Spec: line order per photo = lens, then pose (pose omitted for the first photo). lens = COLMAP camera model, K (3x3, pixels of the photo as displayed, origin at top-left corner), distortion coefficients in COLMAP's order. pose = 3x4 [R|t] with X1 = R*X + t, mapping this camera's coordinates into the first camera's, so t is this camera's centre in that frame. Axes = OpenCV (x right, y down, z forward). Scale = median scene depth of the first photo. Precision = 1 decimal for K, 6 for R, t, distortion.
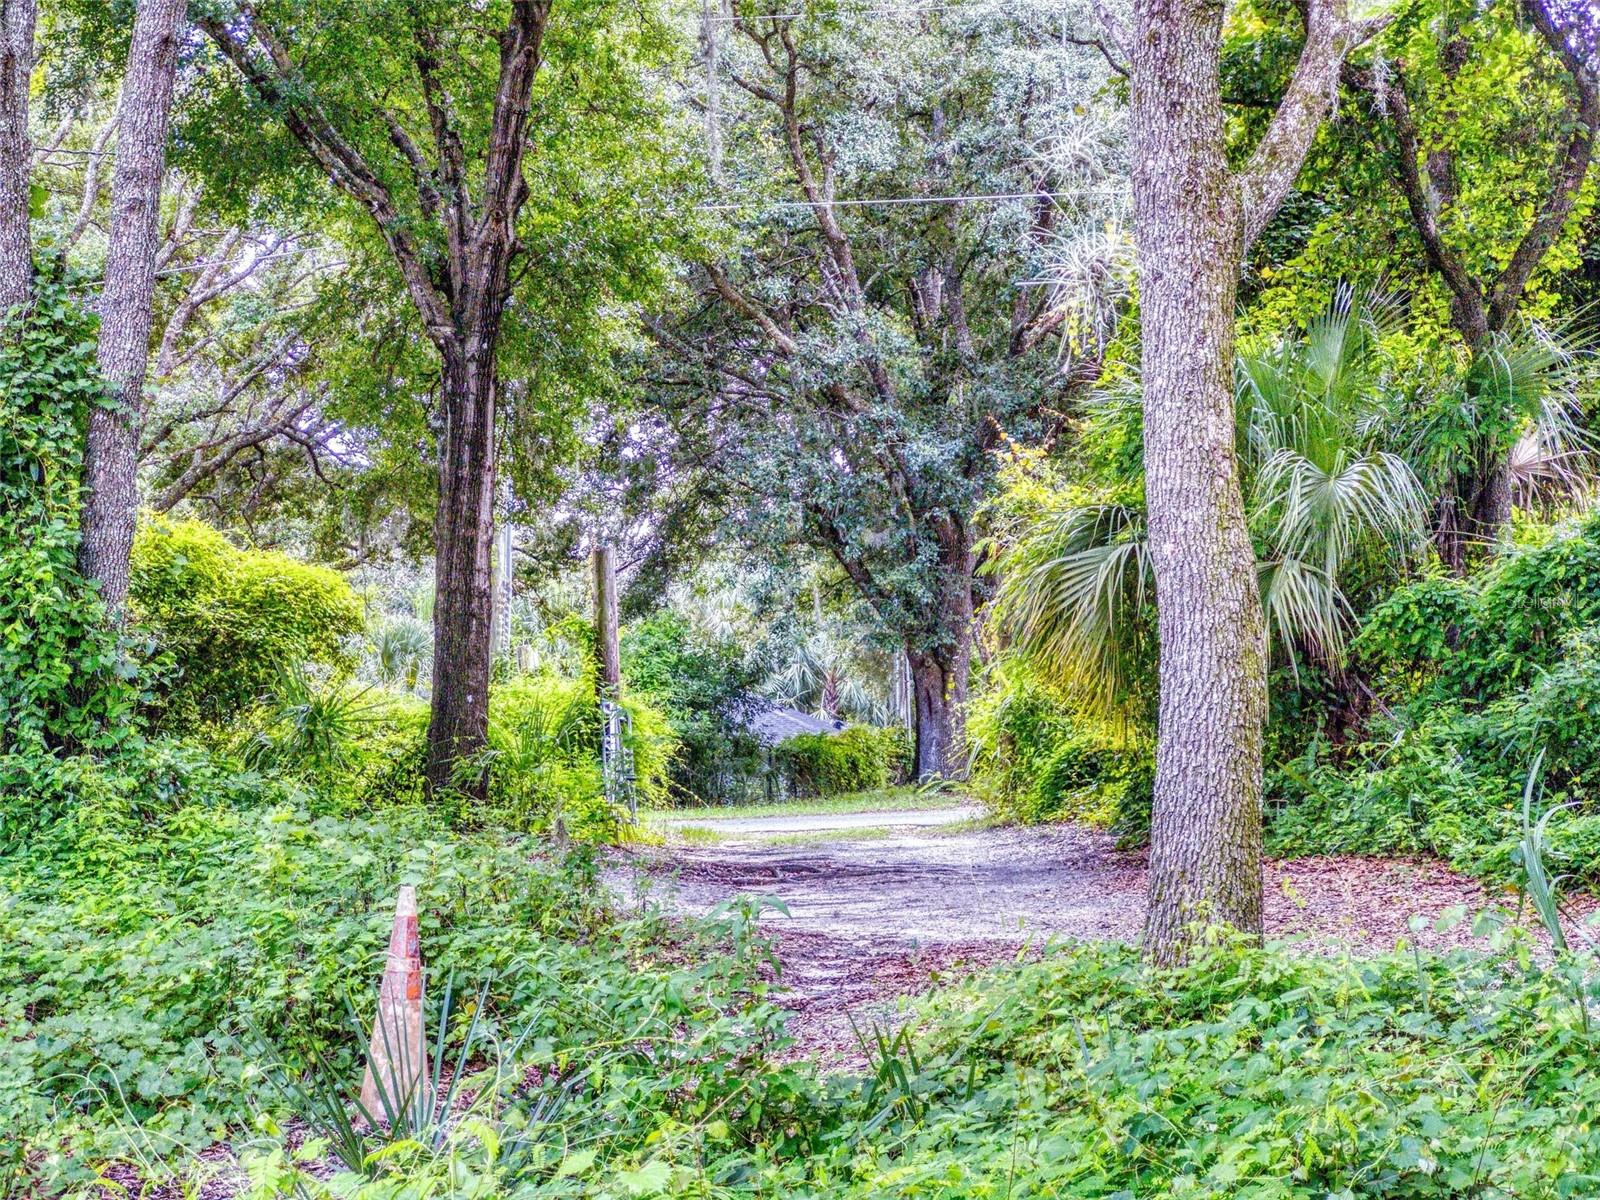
lens RADIAL K [[3656.2, 0, 800.0], [0, 3656.2, 600.0], [0, 0, 1]] dist [0.226941, 0.505058]
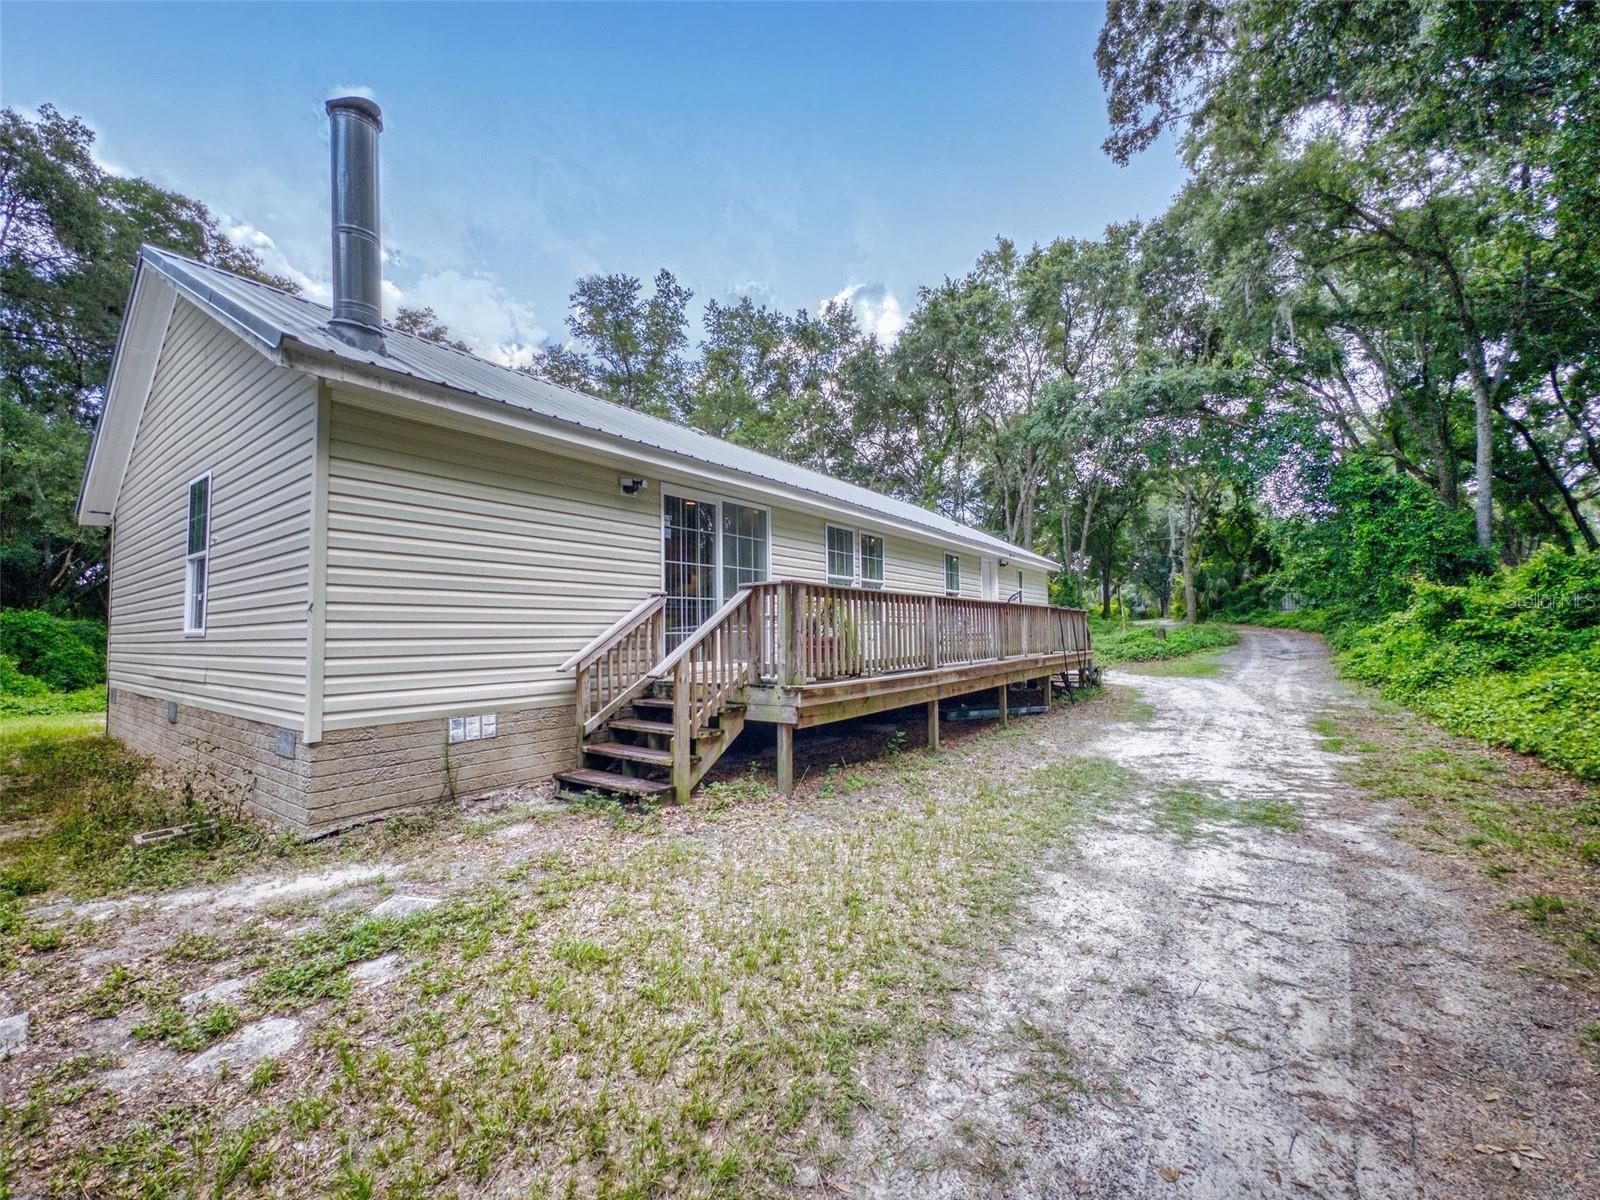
lens RADIAL K [[635.2, 0, 793.5], [0, 635.2, 604.8], [0, 0, 1]] dist [0.000860, -0.000033]
pose [[0.882144, -0.027450, -0.470178, -0.027619], [0.038164, 0.999183, 0.013268, -0.023983], [0.469430, -0.029648, 0.882472, -0.599834]]
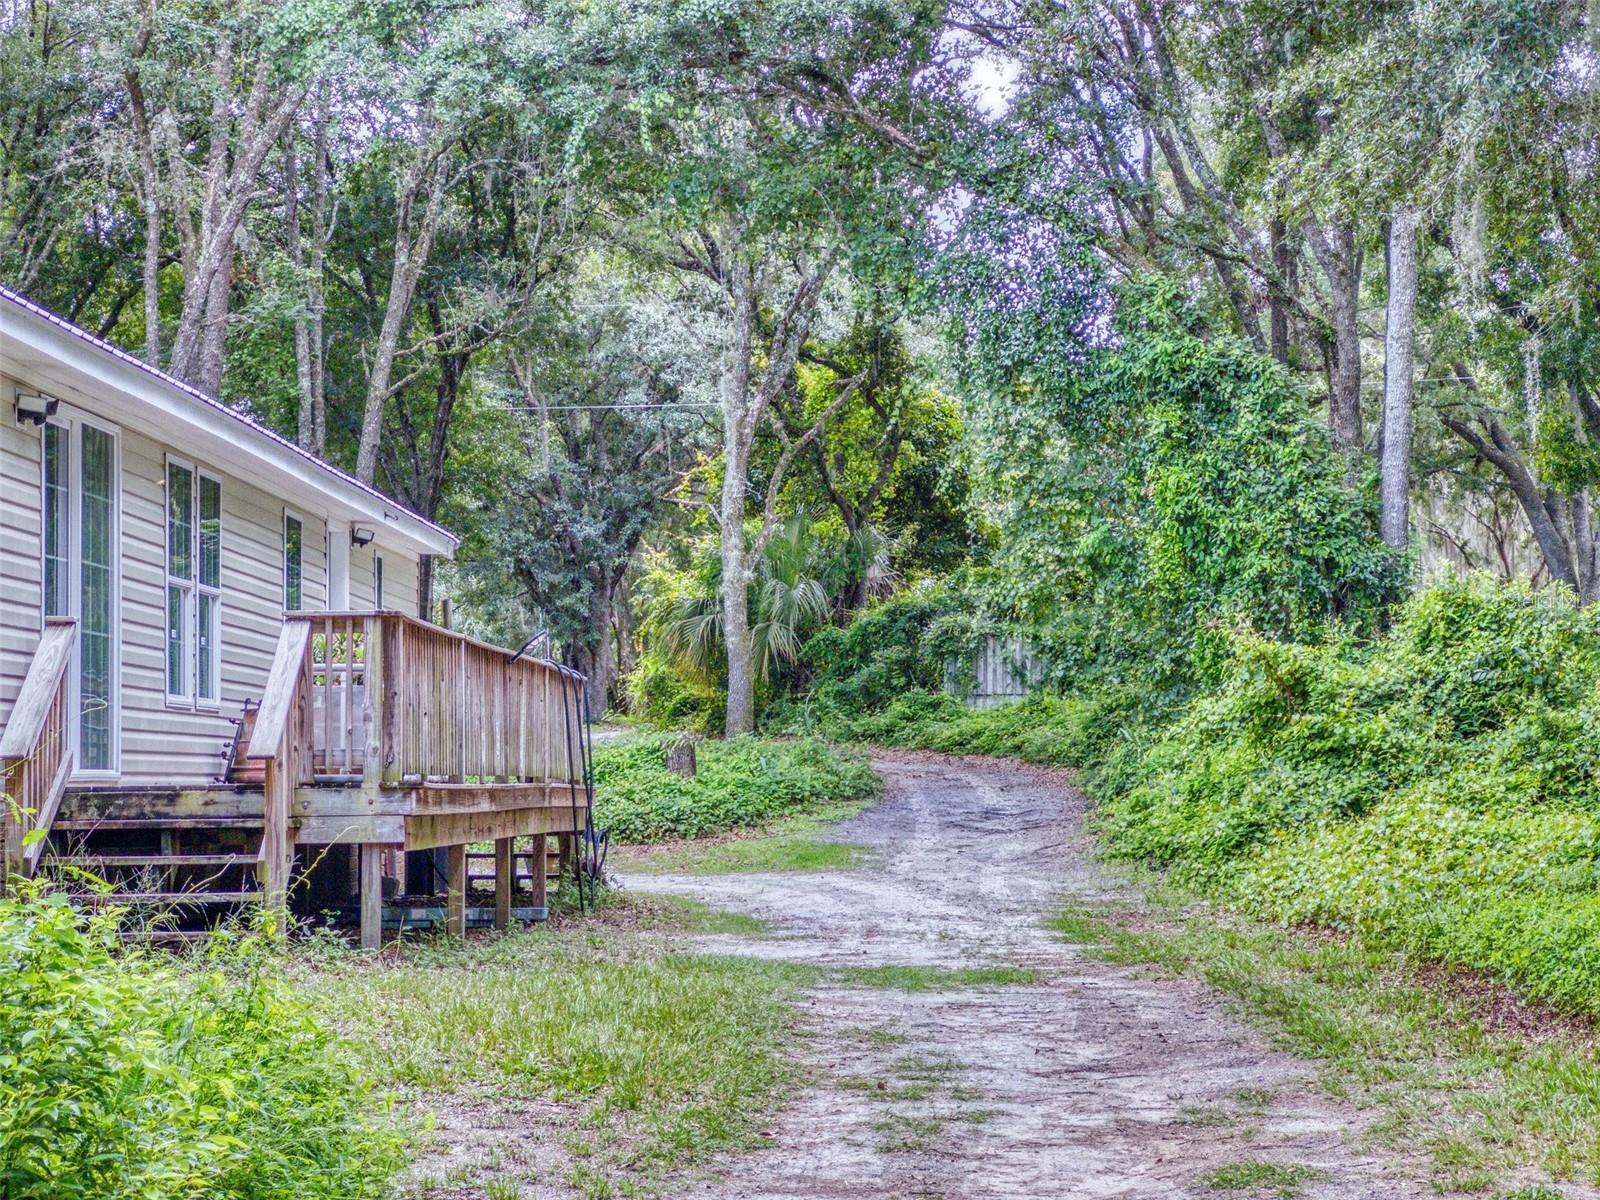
lens RADIAL K [[3656.2, 0, 800.0], [0, 3656.2, 600.0], [0, 0, 1]] dist [0.226941, 0.505058]
pose [[0.992264, 0.002582, 0.124118, -0.111170], [-0.003946, 0.999934, 0.010746, -0.036043], [-0.124083, -0.011153, 0.992209, -1.025995]]
